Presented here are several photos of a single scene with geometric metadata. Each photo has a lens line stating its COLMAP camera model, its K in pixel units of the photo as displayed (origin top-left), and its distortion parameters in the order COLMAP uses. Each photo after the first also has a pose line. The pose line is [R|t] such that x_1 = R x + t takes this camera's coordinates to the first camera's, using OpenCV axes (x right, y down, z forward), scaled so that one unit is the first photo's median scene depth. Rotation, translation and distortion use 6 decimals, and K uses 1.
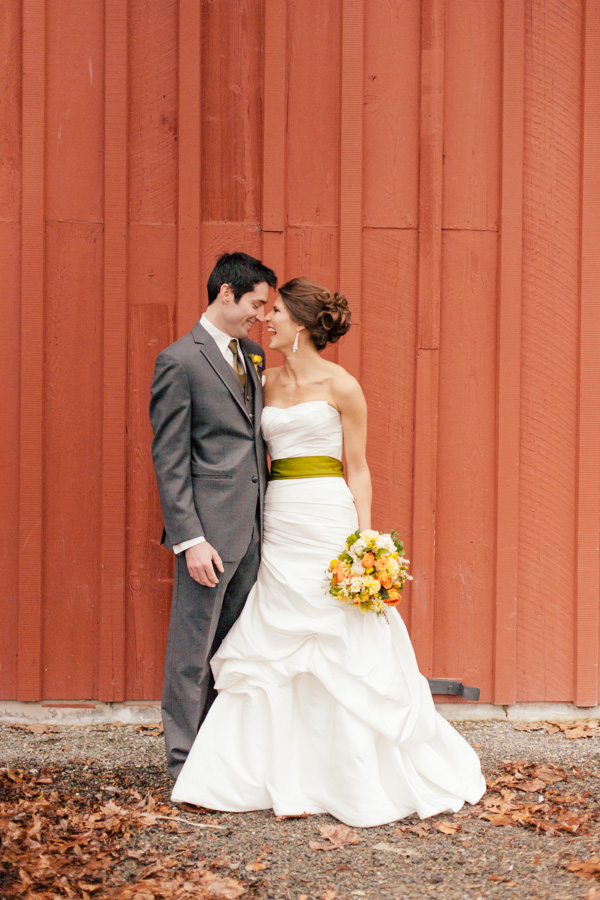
lens RADIAL K [[1384.2, 0, 310.2], [0, 1384.2, 433.3], [0, 0, 1]] dist [0.001843, -0.097145]
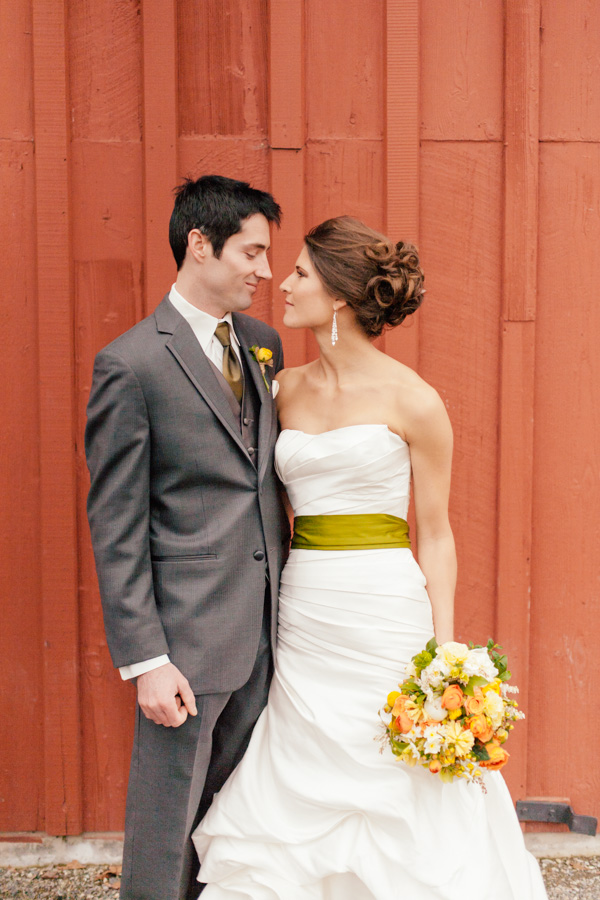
lens RADIAL K [[1326.7, 0, 288.1], [0, 1326.7, 429.7], [0, 0, 1]] dist [-0.008368, -0.023611]
pose [[0.999457, -0.012185, -0.030619, -0.008164], [0.013734, 0.998609, 0.050910, -0.043922], [0.029956, -0.051303, 0.998234, 0.361782]]
